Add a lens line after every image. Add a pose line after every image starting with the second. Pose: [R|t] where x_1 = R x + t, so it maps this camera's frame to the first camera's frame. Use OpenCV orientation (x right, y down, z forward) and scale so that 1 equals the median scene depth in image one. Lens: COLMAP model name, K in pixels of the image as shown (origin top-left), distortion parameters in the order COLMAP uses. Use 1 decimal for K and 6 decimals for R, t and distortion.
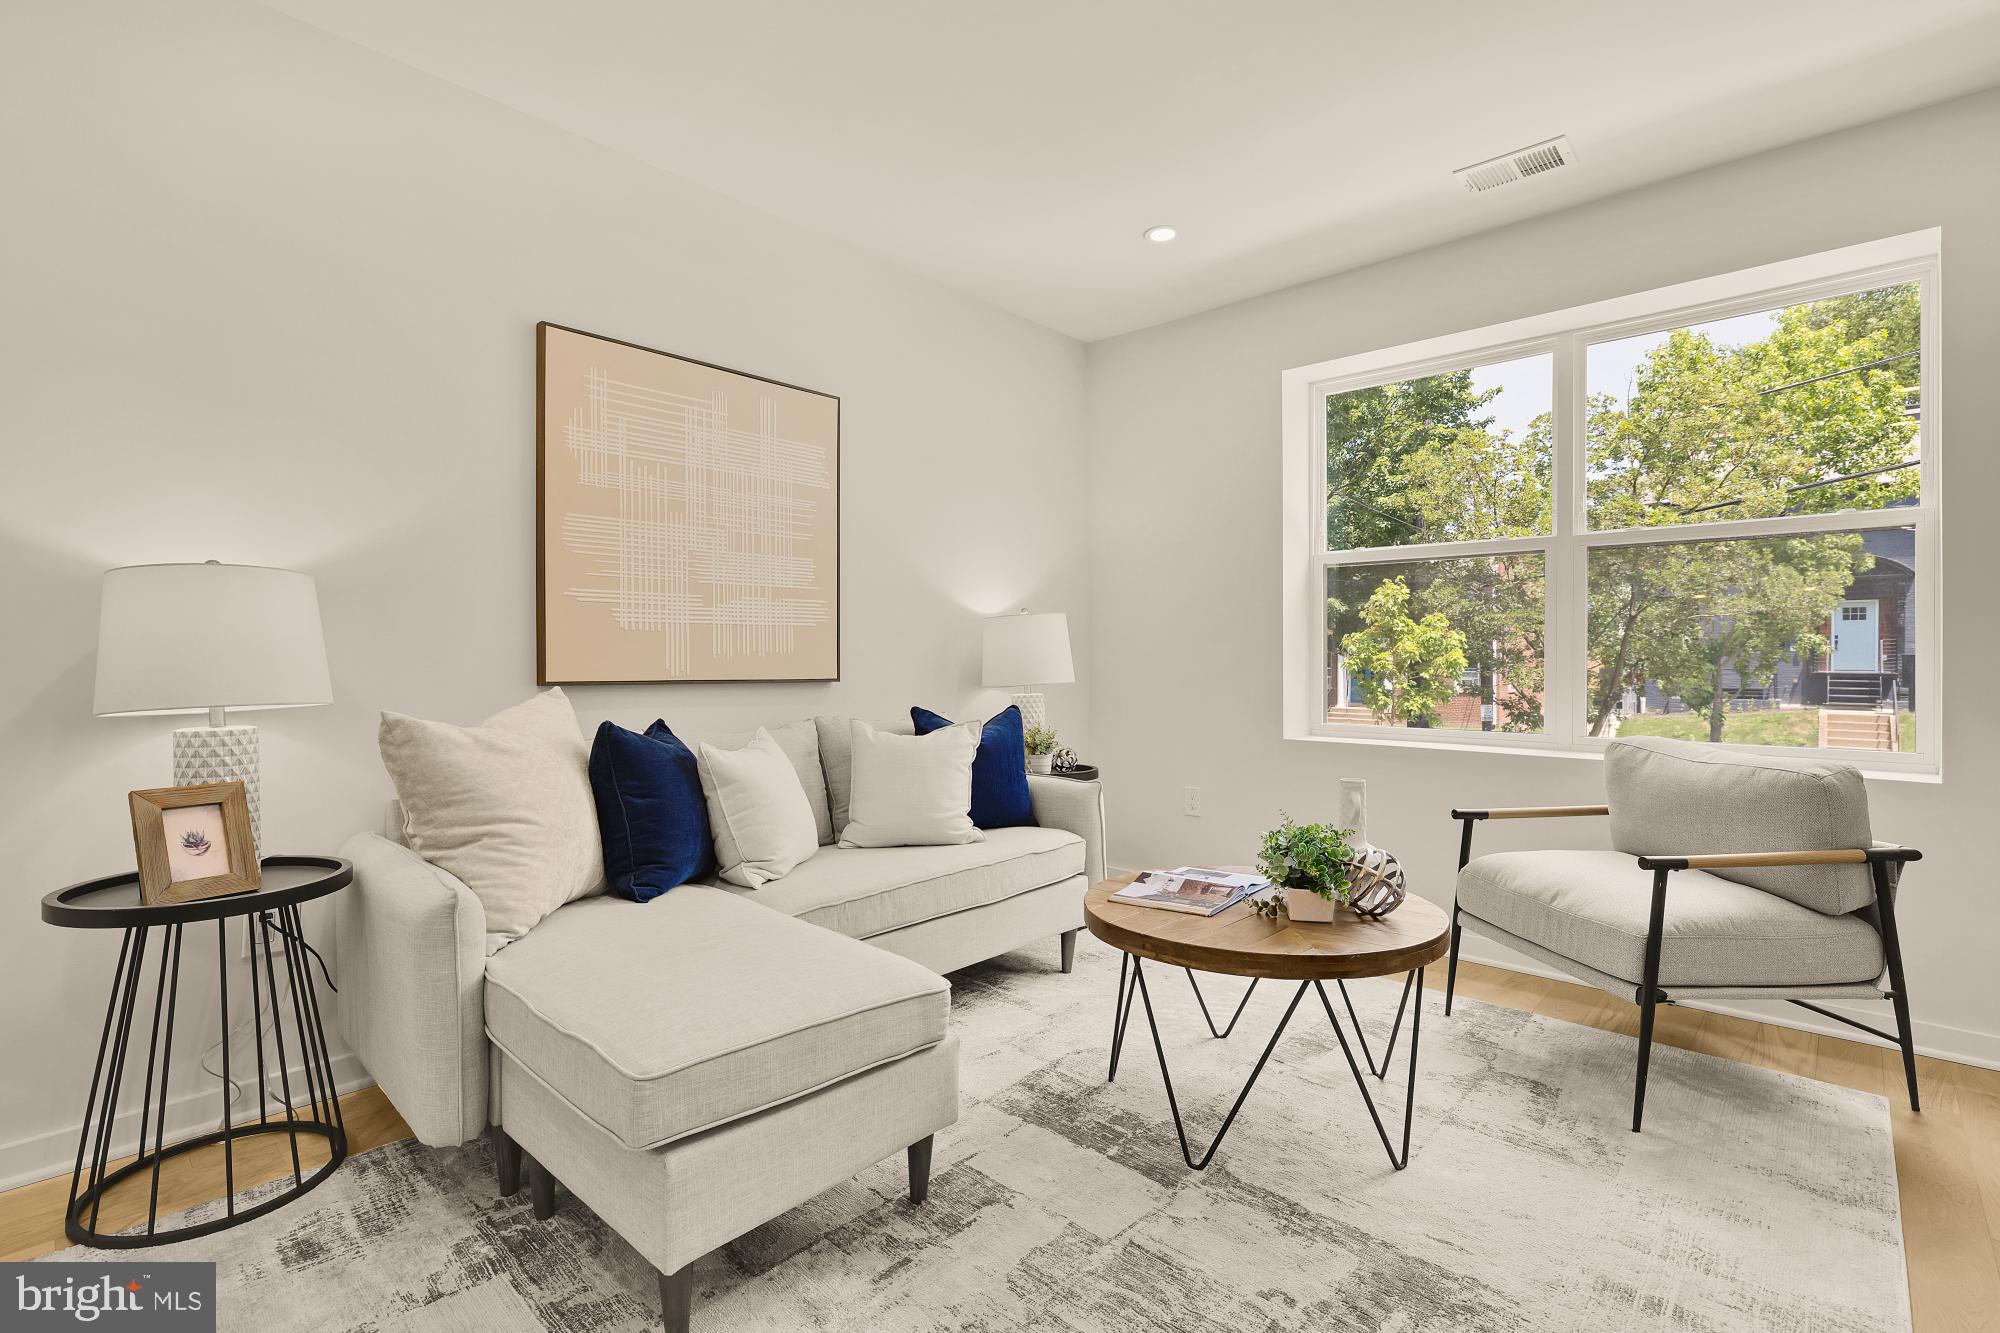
lens RADIAL K [[914.5, 0, 1006.7], [0, 914.5, 662.7], [0, 0, 1]] dist [-0.009059, 0.001035]
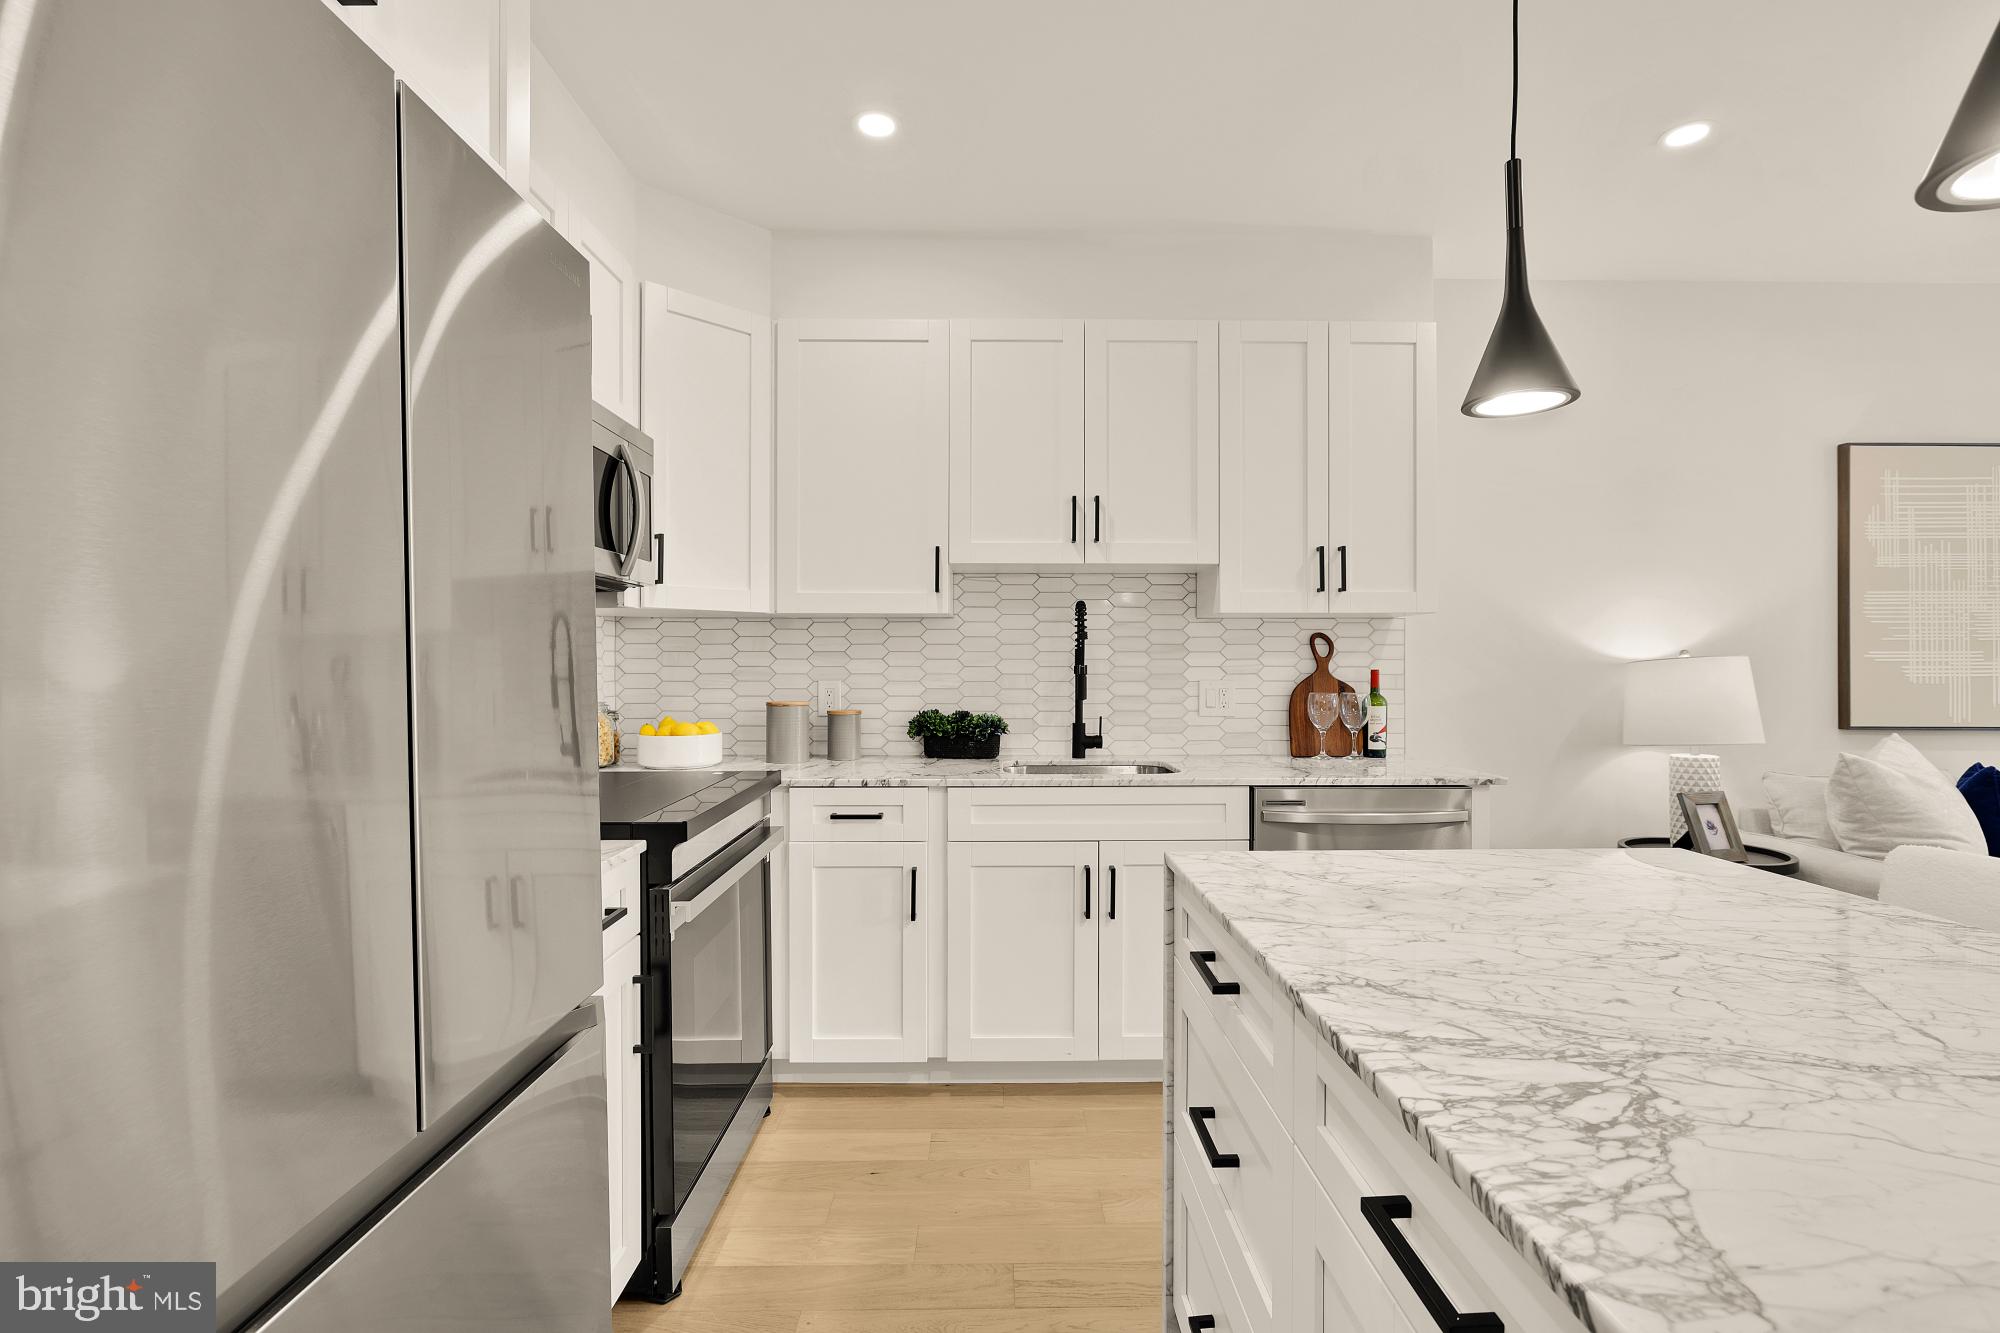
lens RADIAL K [[914.5, 0, 1006.7], [0, 914.5, 662.7], [0, 0, 1]] dist [-0.009059, 0.001035]
pose [[0.688150, -0.001011, -0.725567, -0.353605], [-0.001362, 0.999995, -0.002686, -0.055913], [0.725567, 0.002837, 0.688146, -0.640560]]
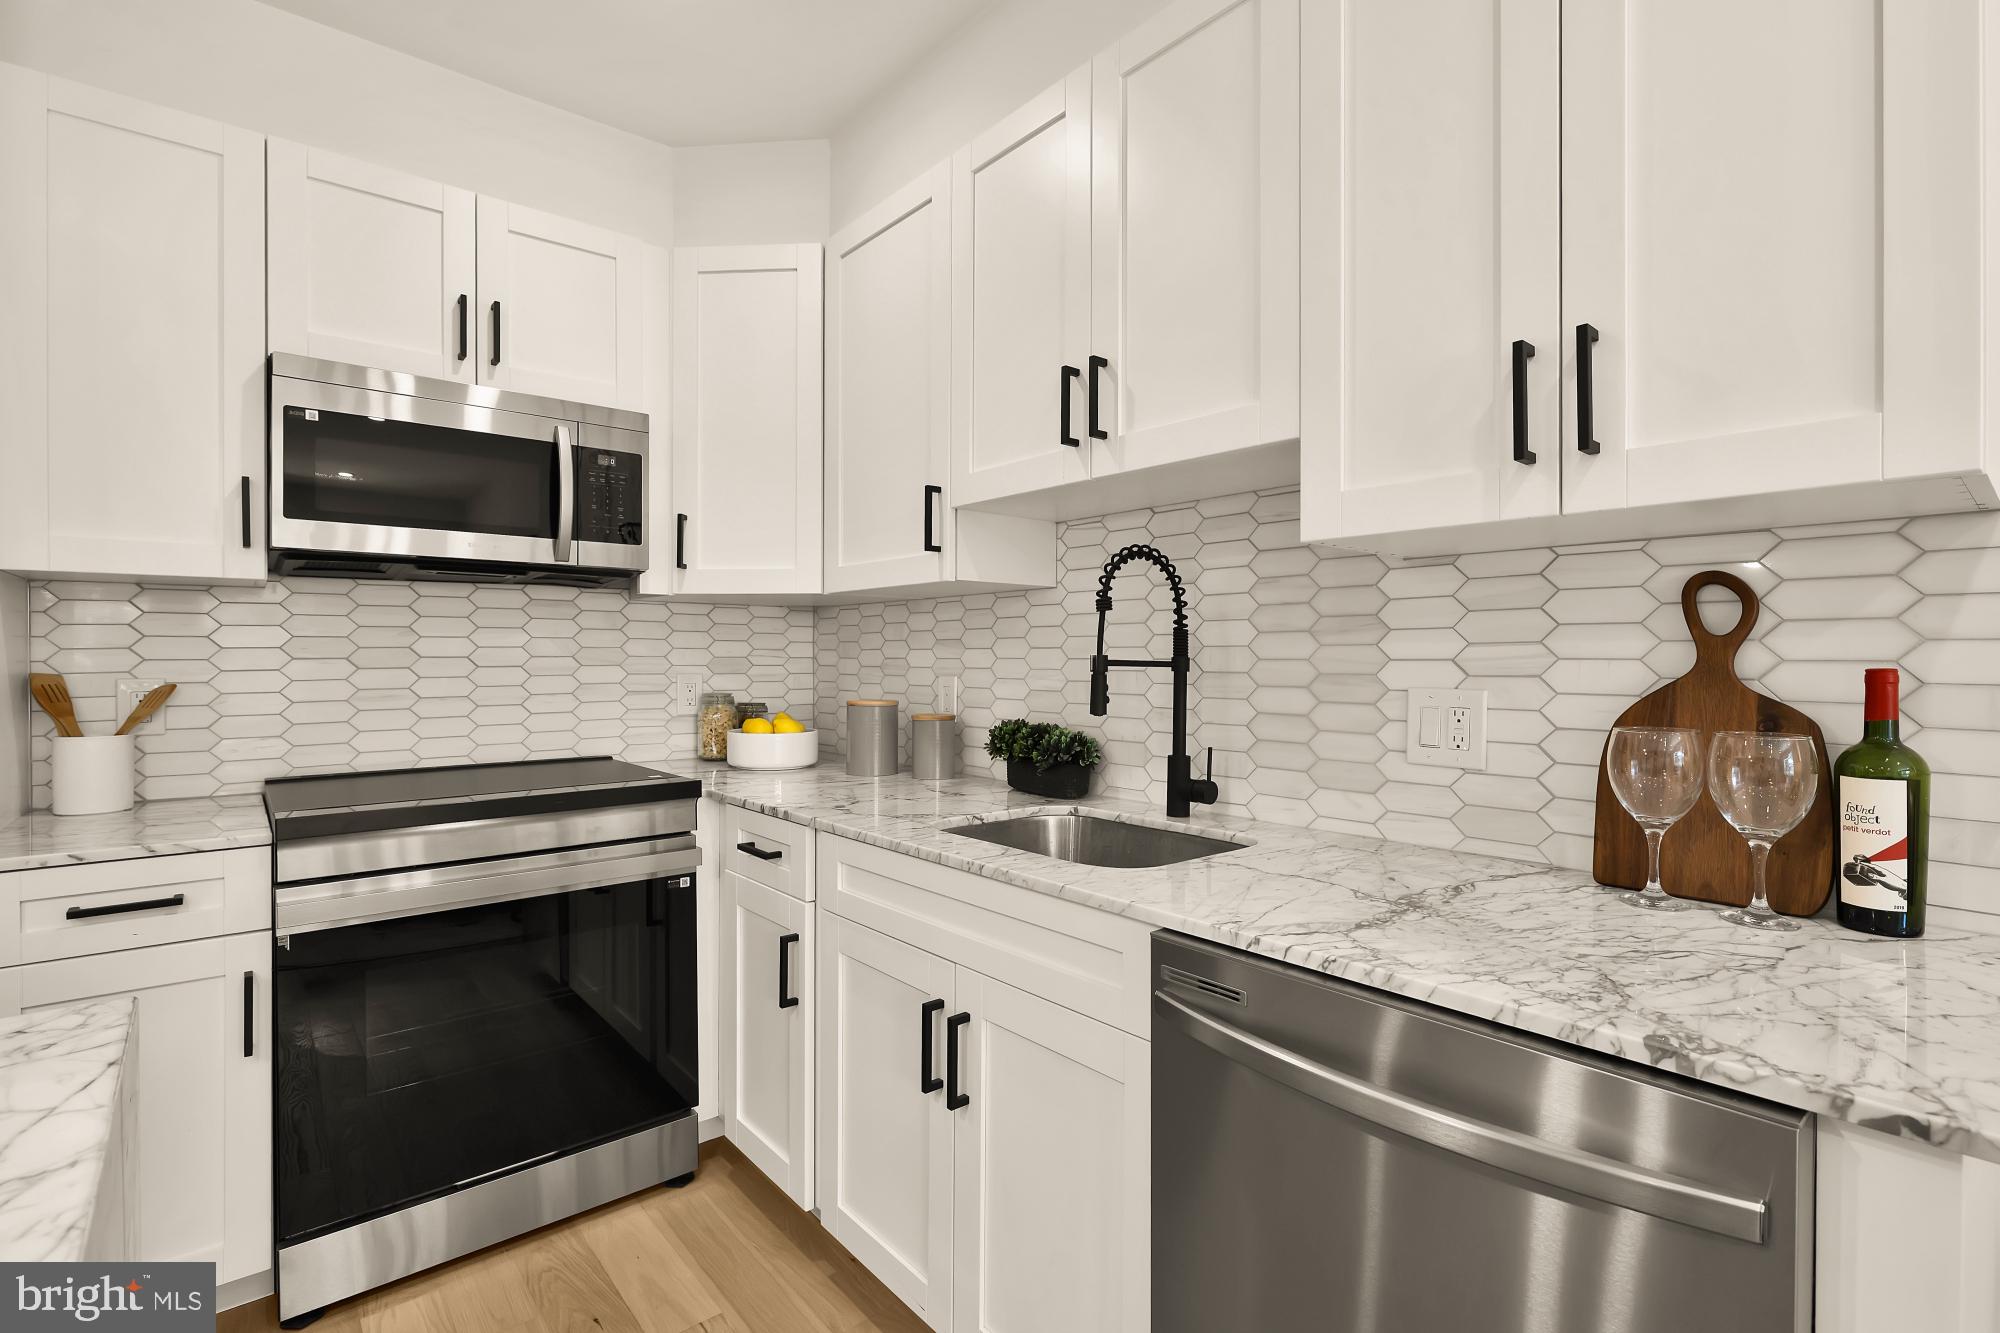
lens RADIAL K [[926.6, 0, 992.7], [0, 926.6, 663.1], [0, 0, 1]] dist [-0.008773, 0.000293]
pose [[-0.125846, 0.002384, -0.992047, -0.435061], [-0.006354, 0.999975, 0.003209, -0.052415], [0.992029, 0.006708, -0.125828, 0.149874]]
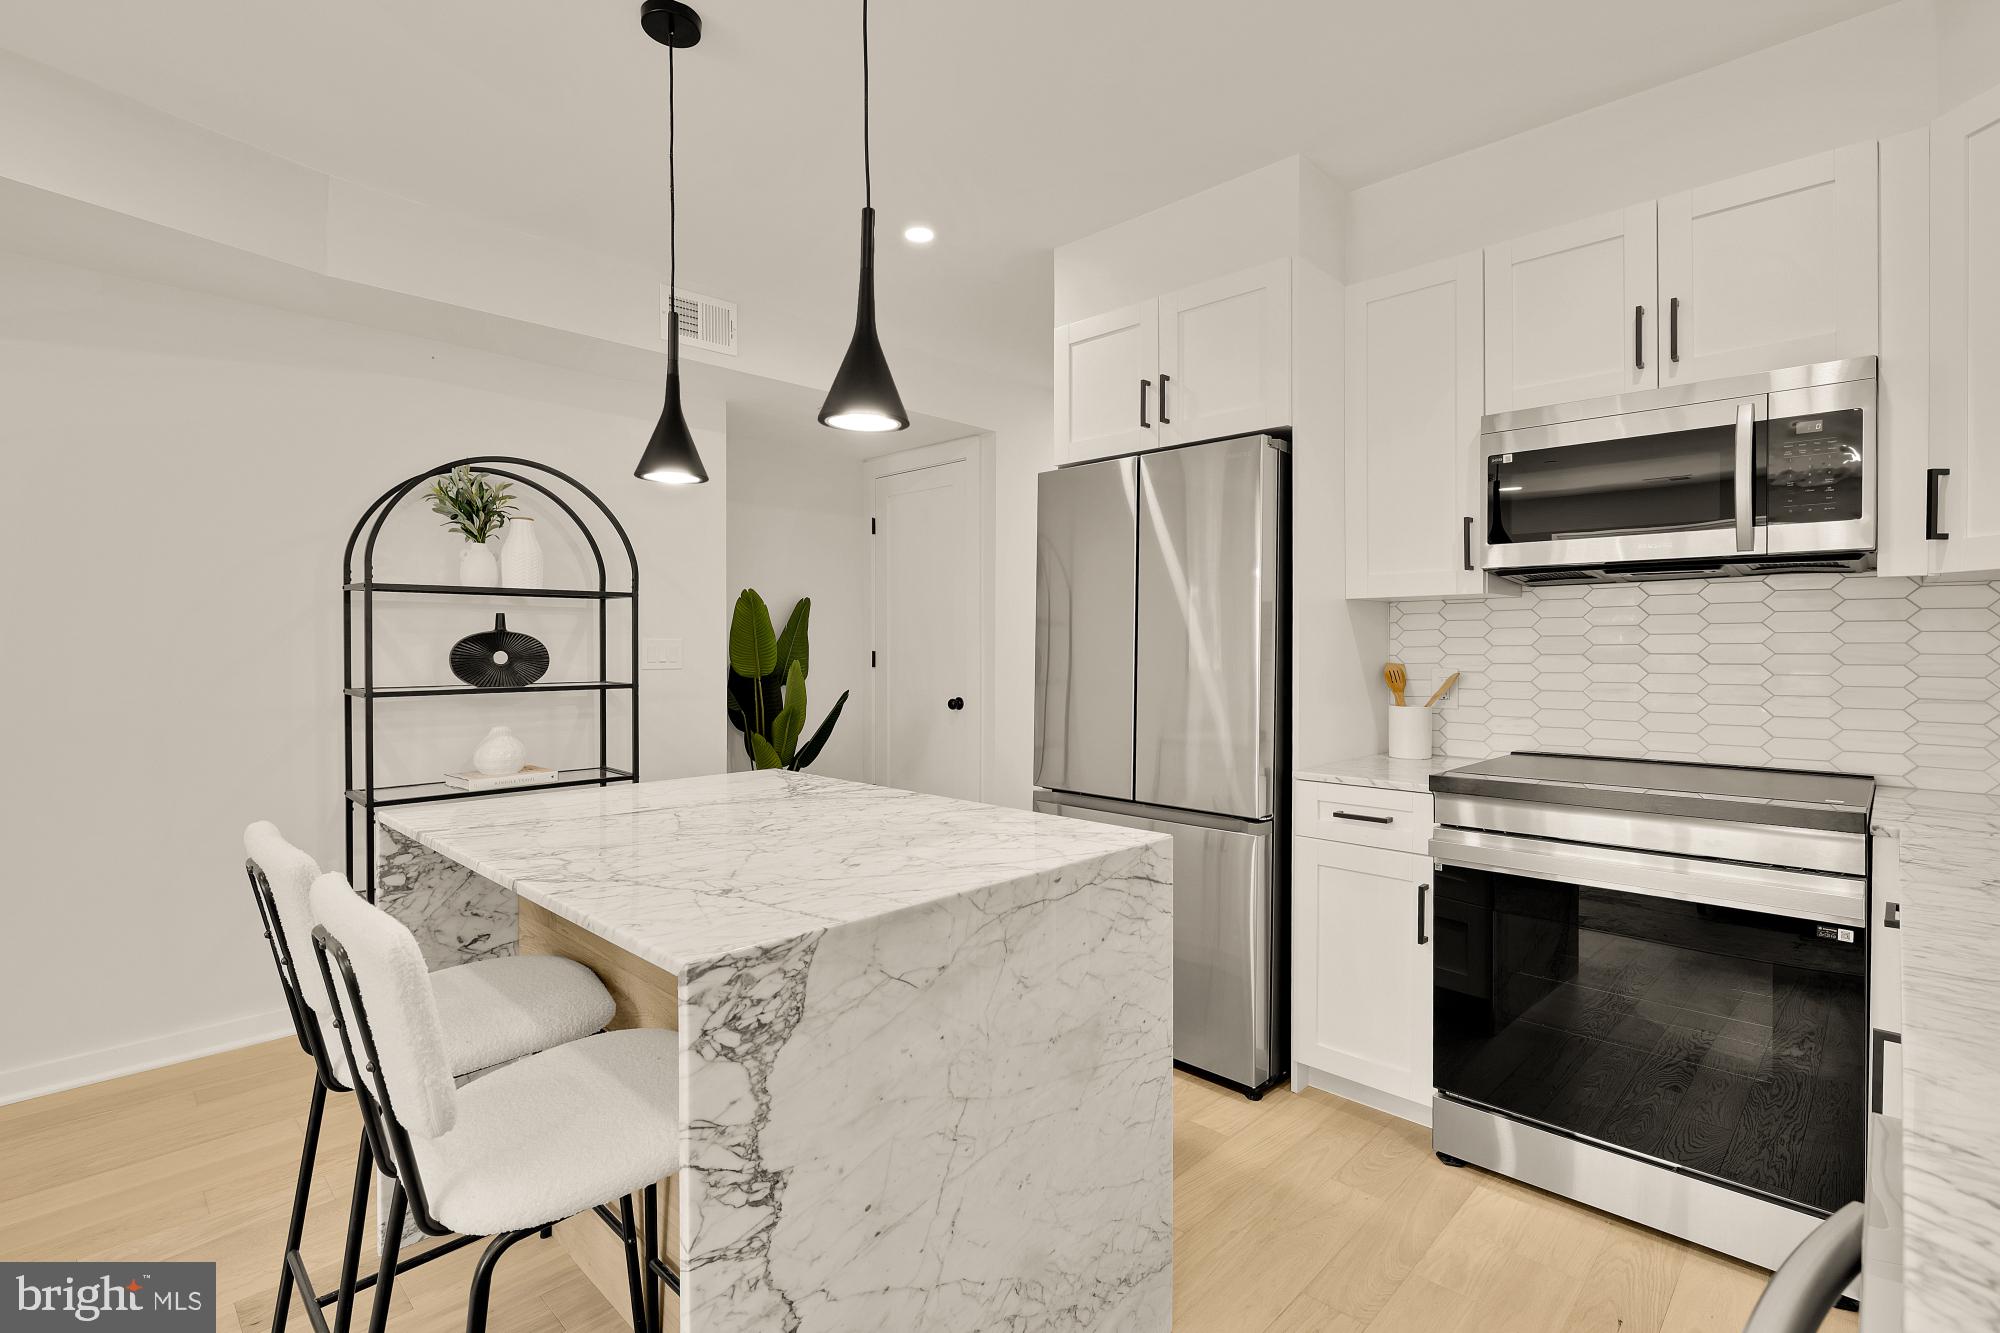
lens RADIAL K [[924.1, 0, 1007.1], [0, 924.1, 654.5], [0, 0, 1]] dist [-0.012239, 0.000232]
pose [[-0.999762, -0.003512, 0.021515, -0.613474], [-0.003174, 0.999871, 0.015721, -0.063086], [-0.021567, 0.015649, -0.999645, 0.423512]]
